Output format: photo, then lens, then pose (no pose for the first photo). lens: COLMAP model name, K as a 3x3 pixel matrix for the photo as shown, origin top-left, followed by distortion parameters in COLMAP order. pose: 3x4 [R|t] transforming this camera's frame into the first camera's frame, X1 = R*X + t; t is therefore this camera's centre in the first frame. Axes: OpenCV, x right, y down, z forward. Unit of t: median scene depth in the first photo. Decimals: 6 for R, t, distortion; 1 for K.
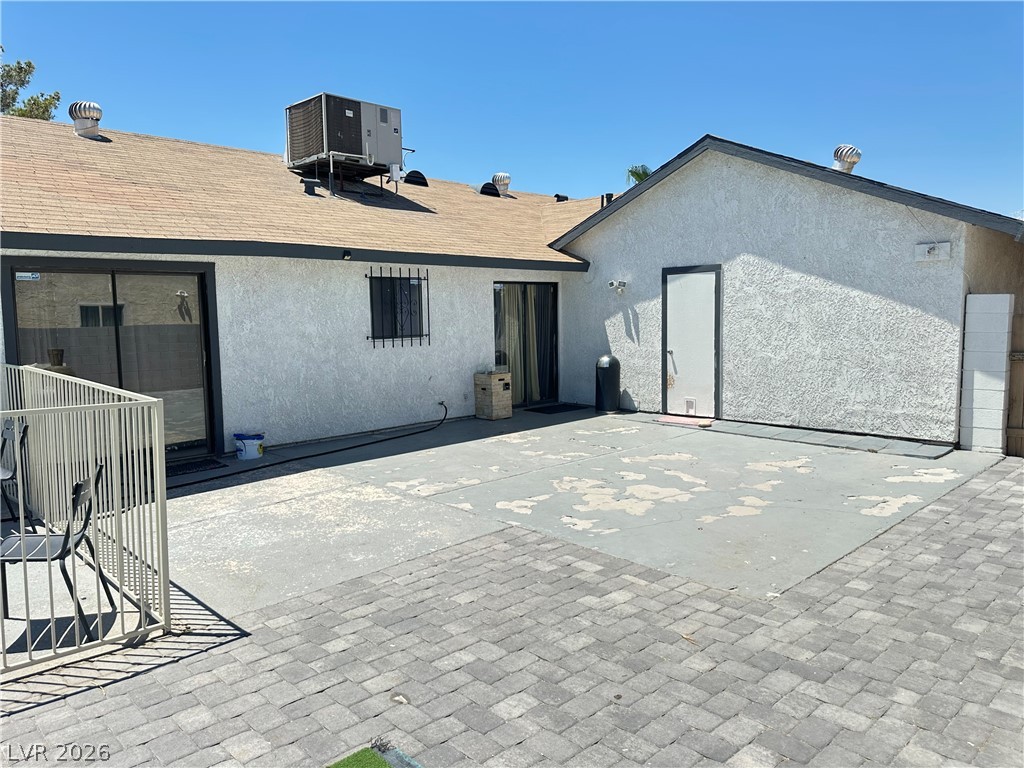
lens RADIAL K [[721.5, 0, 507.3], [0, 721.5, 388.6], [0, 0, 1]] dist [0.062876, -0.091397]
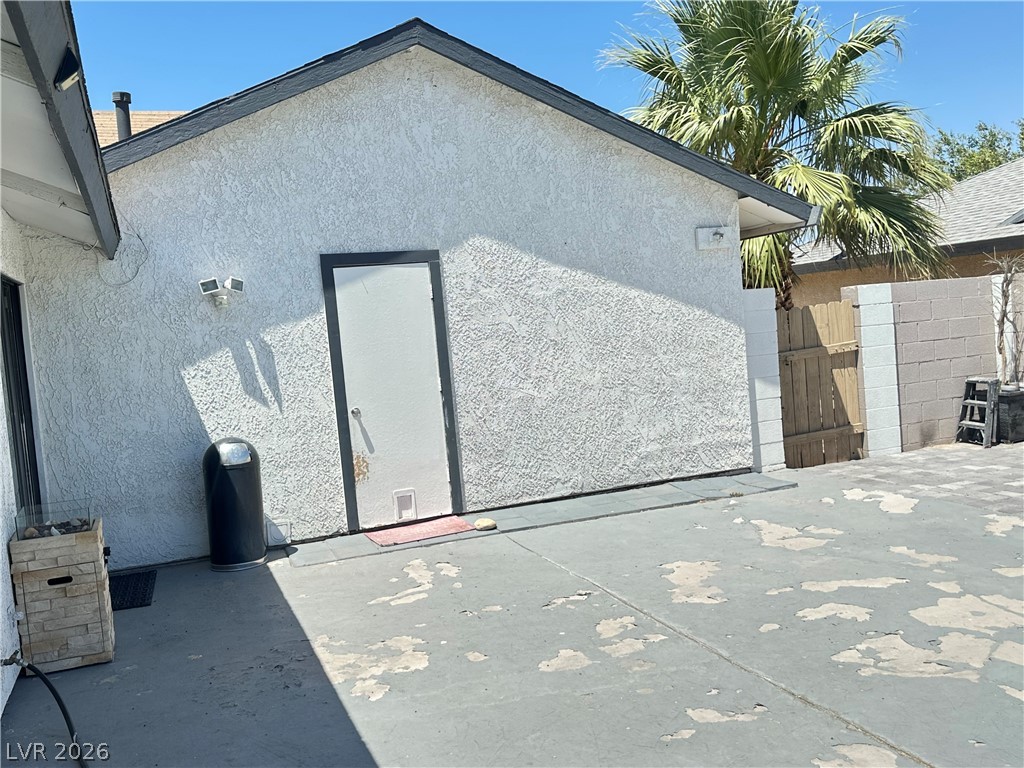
lens RADIAL K [[915.0, 0, 517.7], [0, 915.0, 394.5], [0, 0, 1]] dist [0.126370, -0.223231]
pose [[0.377395, -0.086090, 0.922042, -0.394986], [0.171570, 0.984932, 0.021737, -0.065786], [-0.910020, 0.149991, 0.386479, 0.713282]]
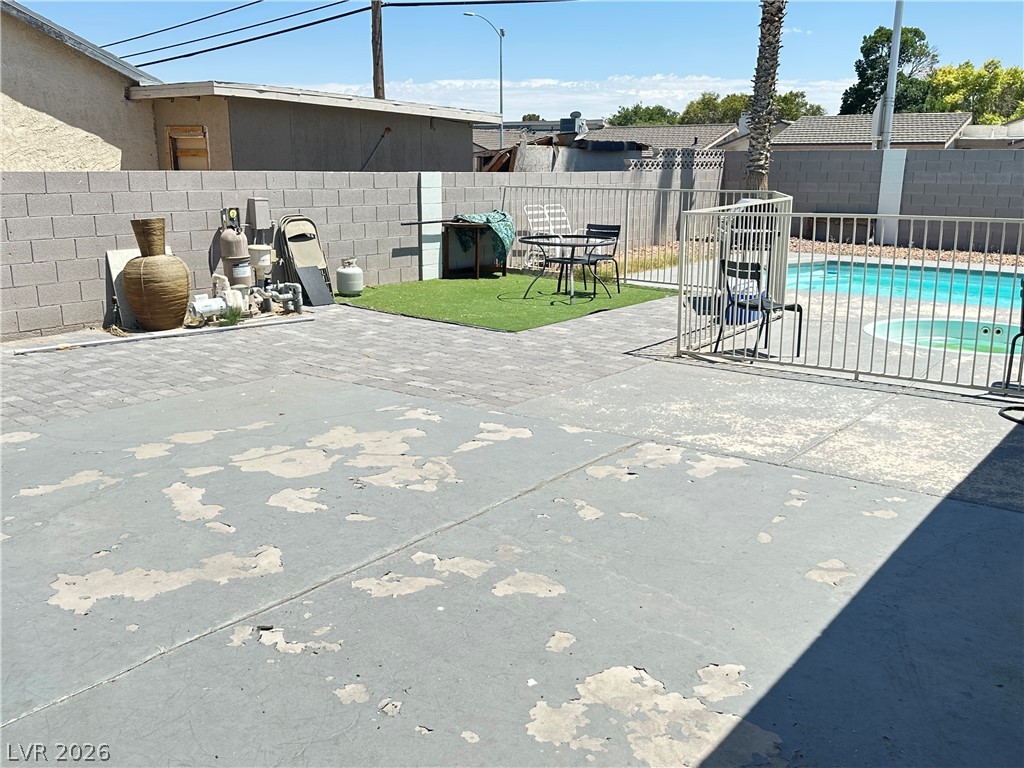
lens RADIAL K [[915.0, 0, 523.0], [0, 915.0, 408.1], [0, 0, 1]] dist [0.126370, -0.223231]
pose [[-0.987155, 0.047277, -0.152613, 0.087321], [-0.011008, 0.932819, 0.360177, -0.127531], [0.159388, 0.357230, -0.920316, 1.217544]]
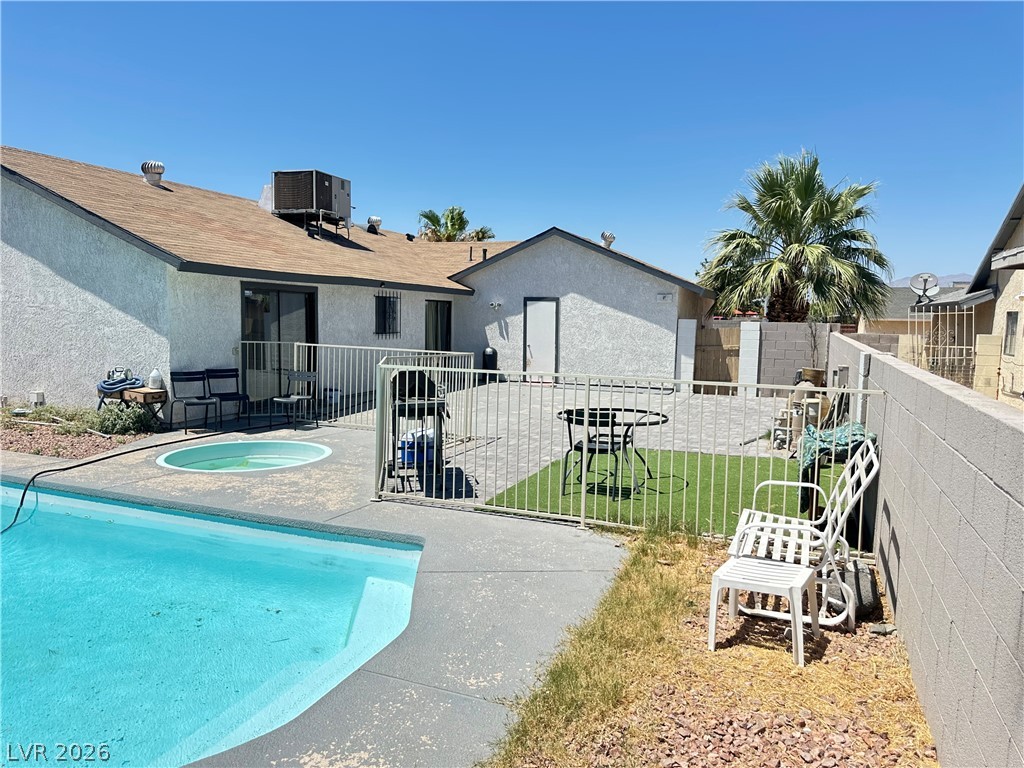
lens RADIAL K [[721.5, 0, 514.4], [0, 721.5, 386.8], [0, 0, 1]] dist [0.062876, -0.091397]
pose [[0.907699, -0.008900, 0.419527, -0.599858], [0.012590, 0.999903, -0.006026, 0.065575], [-0.419432, 0.010752, 0.907723, -0.624083]]
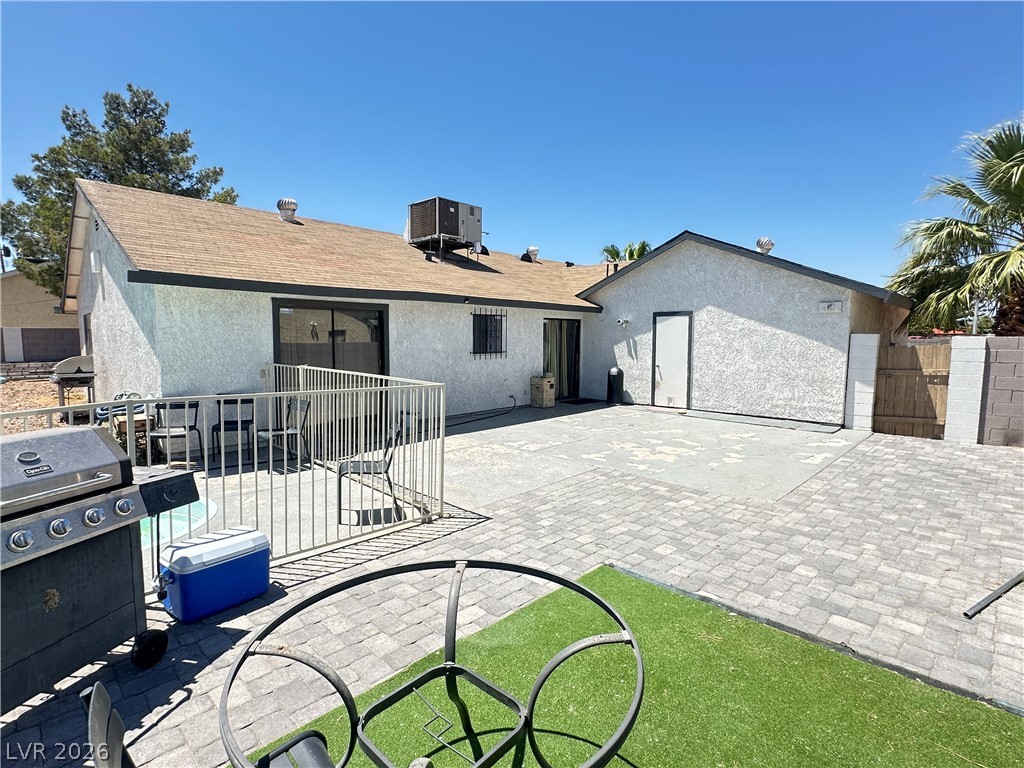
lens RADIAL K [[505.7, 0, 508.0], [0, 505.7, 383.7], [0, 0, 1]] dist [-0.007814, 0.003133]
pose [[0.999506, 0.017582, 0.026034, -0.142721], [-0.017152, 0.999714, -0.016678, 0.012992], [-0.026320, 0.016223, 0.999522, -0.095482]]
